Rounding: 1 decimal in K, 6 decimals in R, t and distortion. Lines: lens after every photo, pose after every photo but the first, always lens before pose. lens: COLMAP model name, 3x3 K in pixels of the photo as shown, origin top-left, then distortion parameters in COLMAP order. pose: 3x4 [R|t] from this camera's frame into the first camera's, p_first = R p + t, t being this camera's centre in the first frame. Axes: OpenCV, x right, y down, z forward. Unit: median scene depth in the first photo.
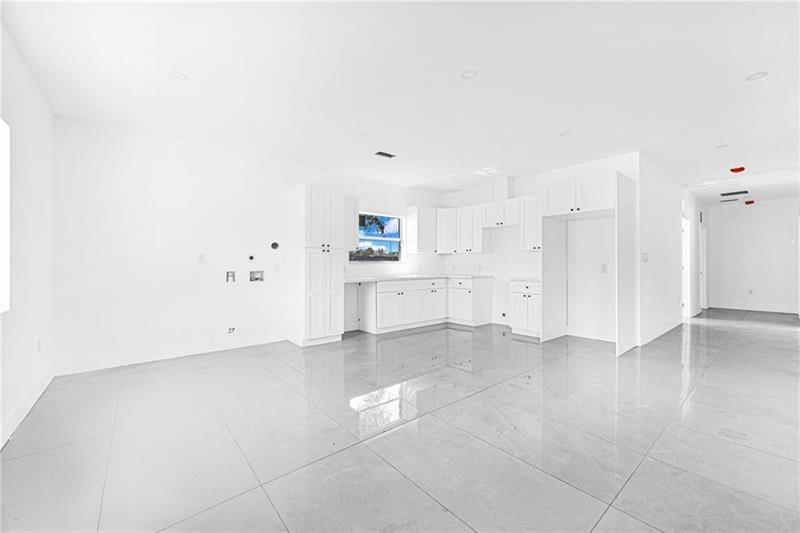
lens RADIAL K [[324.0, 0, 402.7], [0, 324.0, 260.7], [0, 0, 1]] dist [-0.002901, -0.000144]
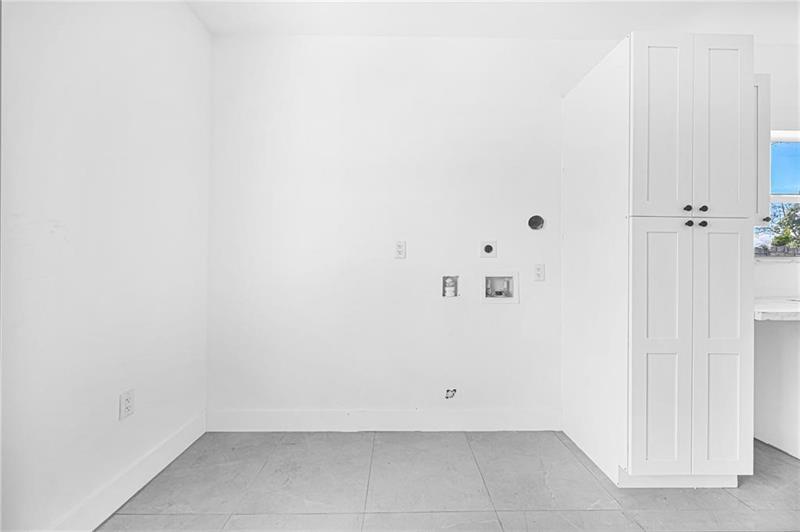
lens RADIAL K [[322.6, 0, 398.2], [0, 322.6, 262.1], [0, 0, 1]] dist [-0.000980, -0.000059]
pose [[0.782923, 0.001870, -0.622116, -0.271550], [-0.002792, 0.999996, -0.000507, 0.011400], [0.622113, 0.002134, 0.782925, 0.535488]]
